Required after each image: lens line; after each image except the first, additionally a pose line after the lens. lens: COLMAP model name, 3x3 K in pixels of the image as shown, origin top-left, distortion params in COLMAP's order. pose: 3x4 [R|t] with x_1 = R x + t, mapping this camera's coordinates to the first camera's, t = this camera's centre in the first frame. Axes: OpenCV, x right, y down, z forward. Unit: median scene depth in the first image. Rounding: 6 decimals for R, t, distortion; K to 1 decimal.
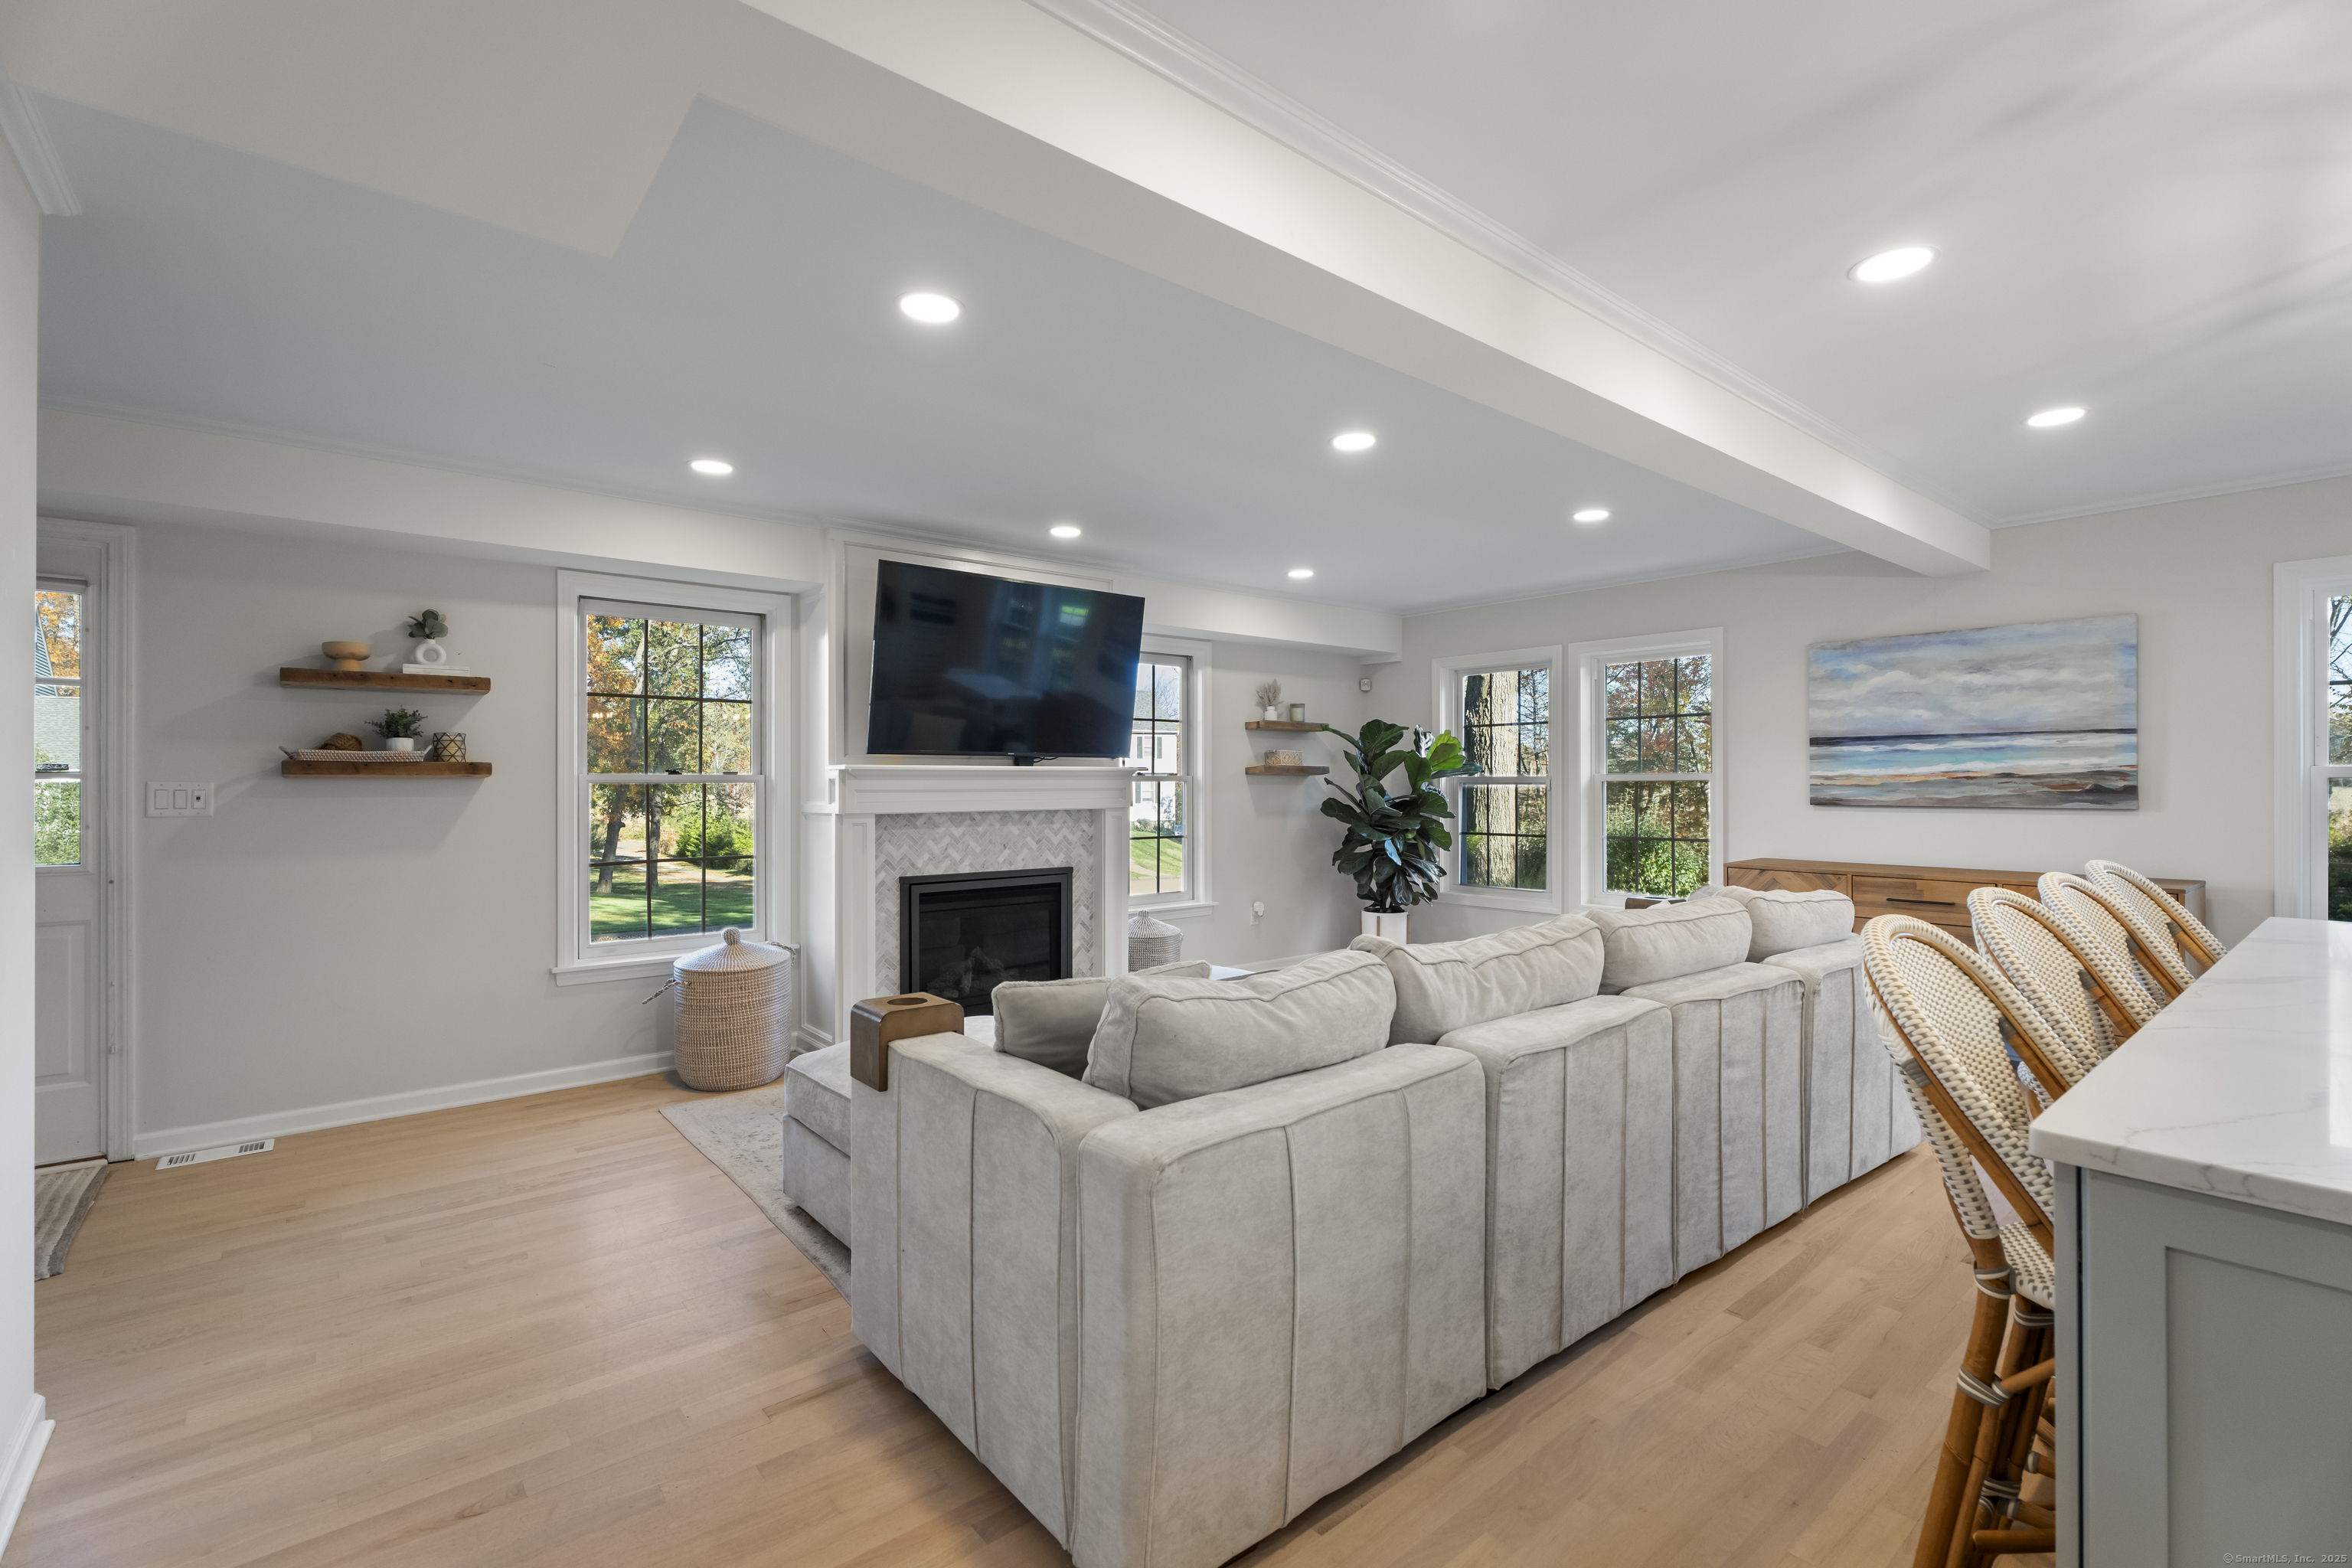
lens RADIAL K [[1040.7, 0, 1176.1], [0, 1040.7, 779.0], [0, 0, 1]] dist [0.001976, 0.001442]
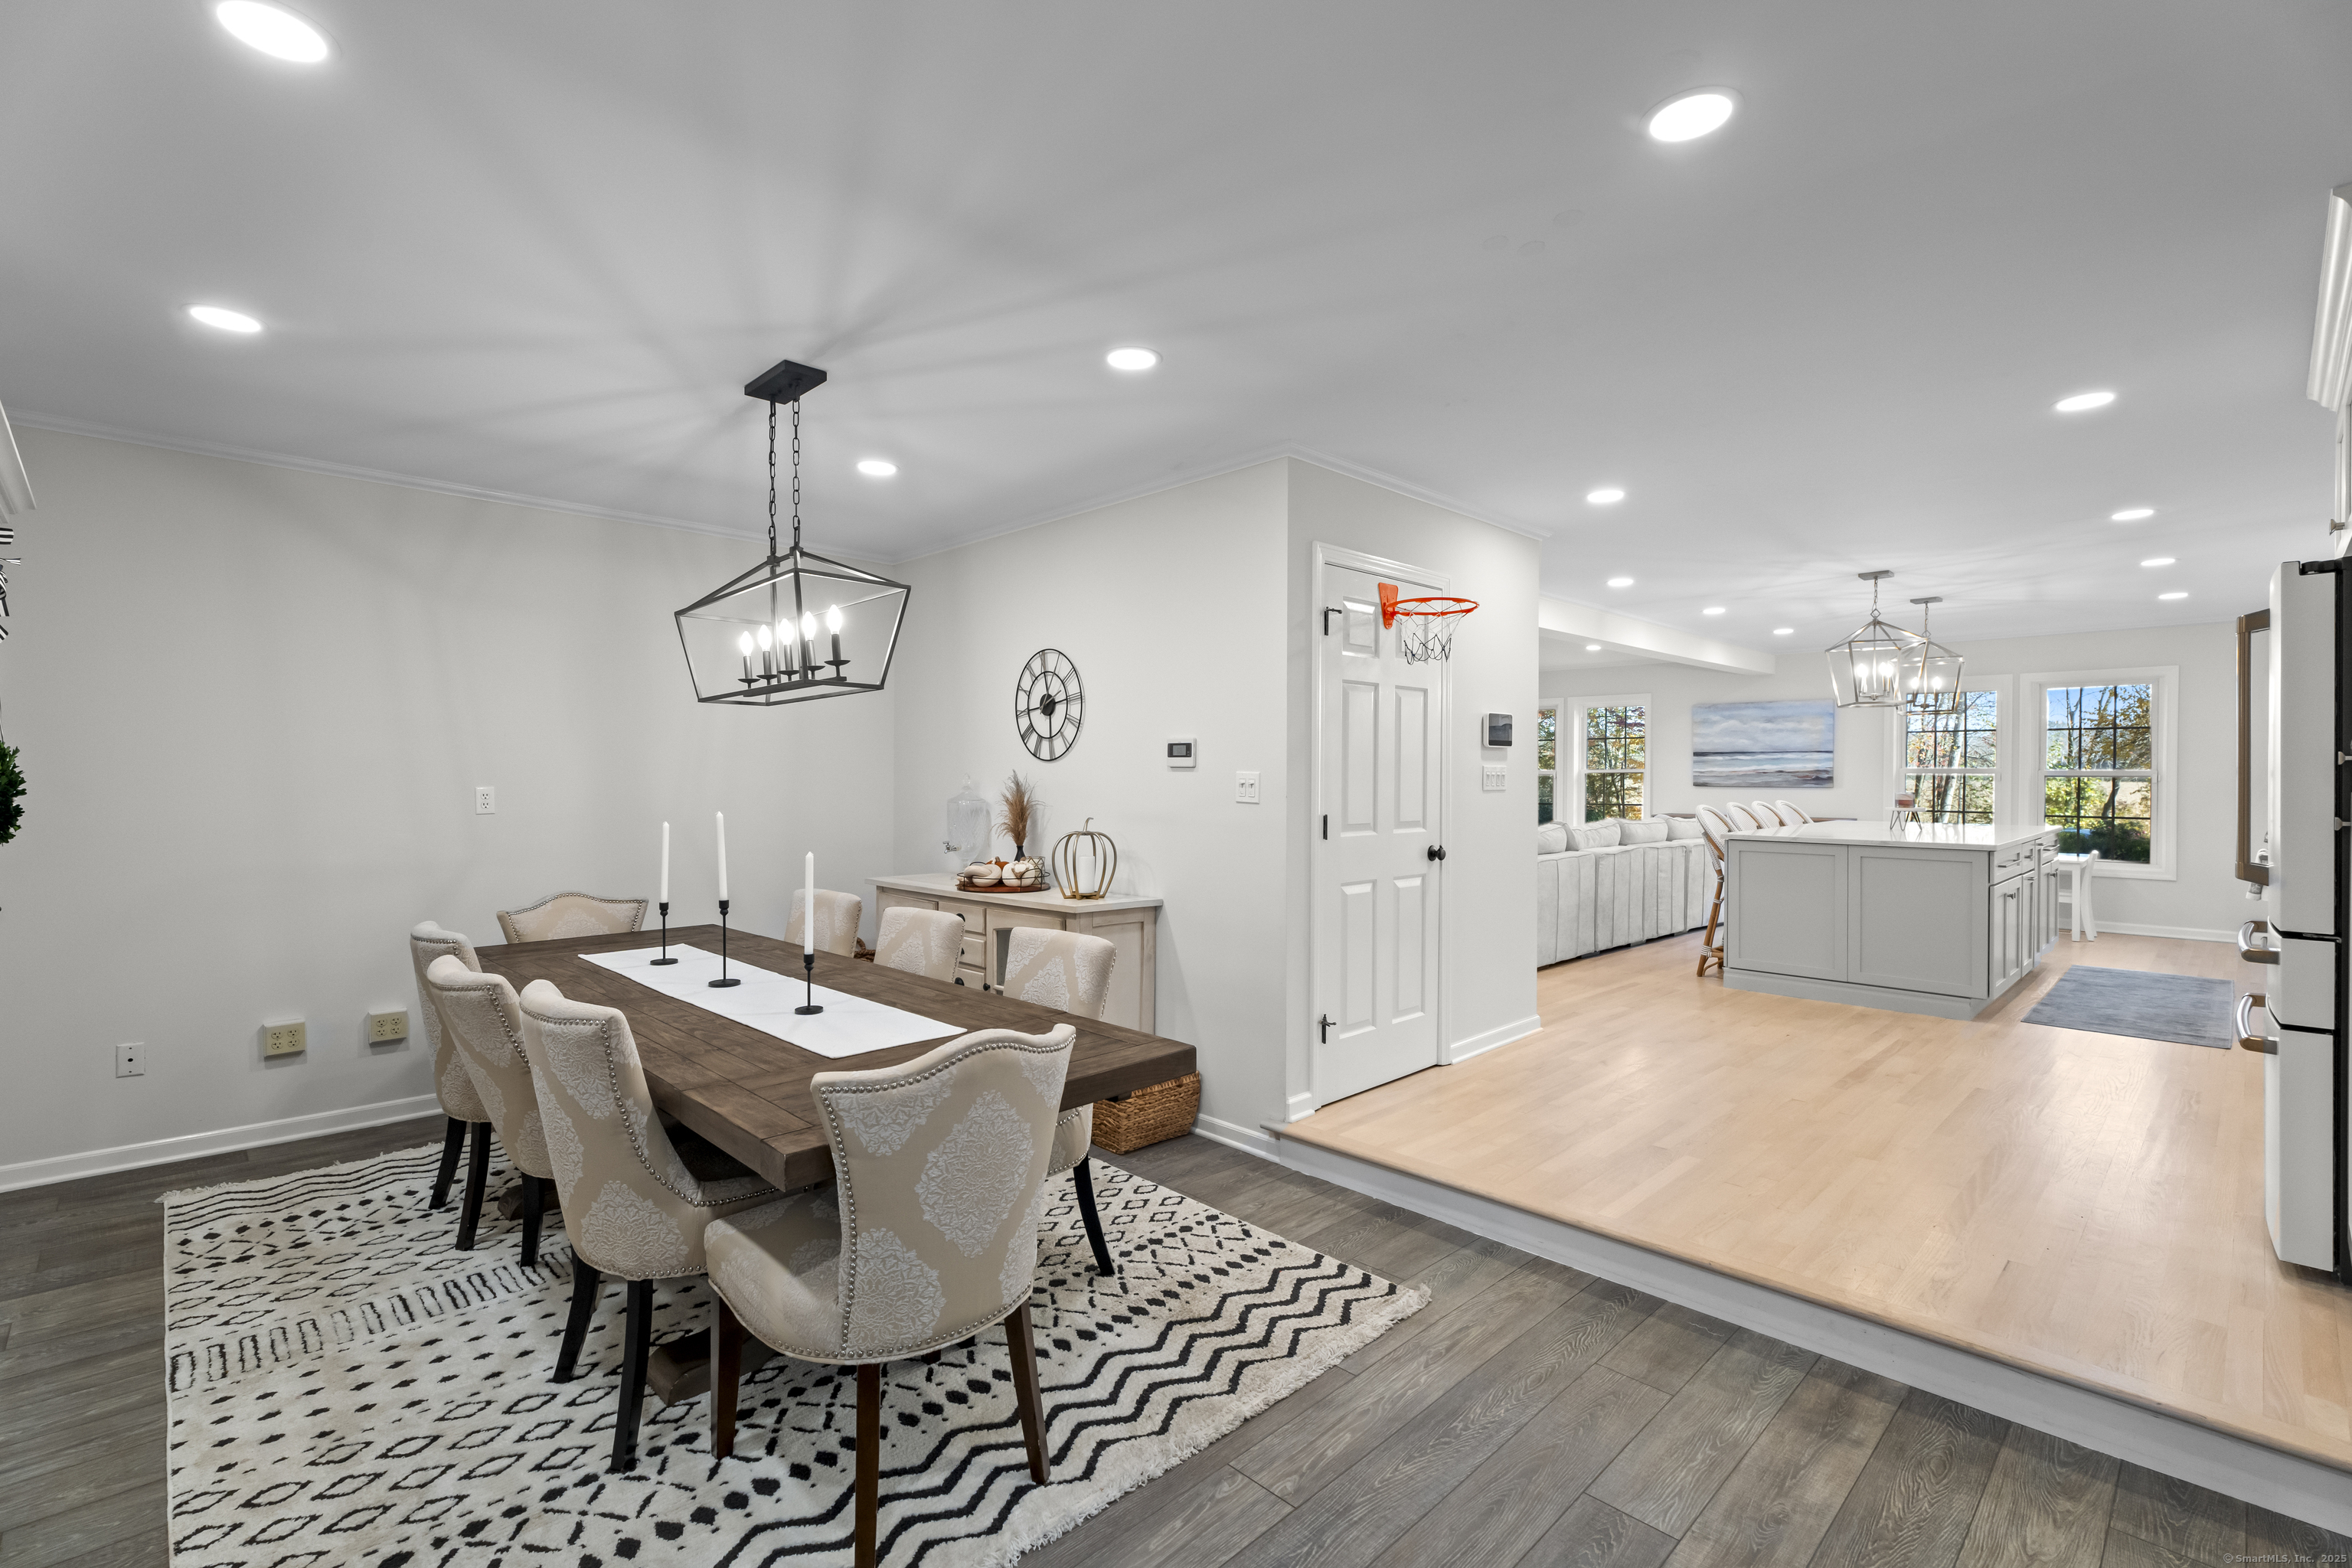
lens RADIAL K [[1040.7, 0, 1177.2], [0, 1040.7, 783.2], [0, 0, 1]] dist [0.001976, 0.001442]
pose [[0.996938, 0.004230, 0.078079, -0.613238], [-0.005179, 0.999915, 0.011962, 0.000984], [-0.078022, -0.012330, 0.996875, -1.052182]]
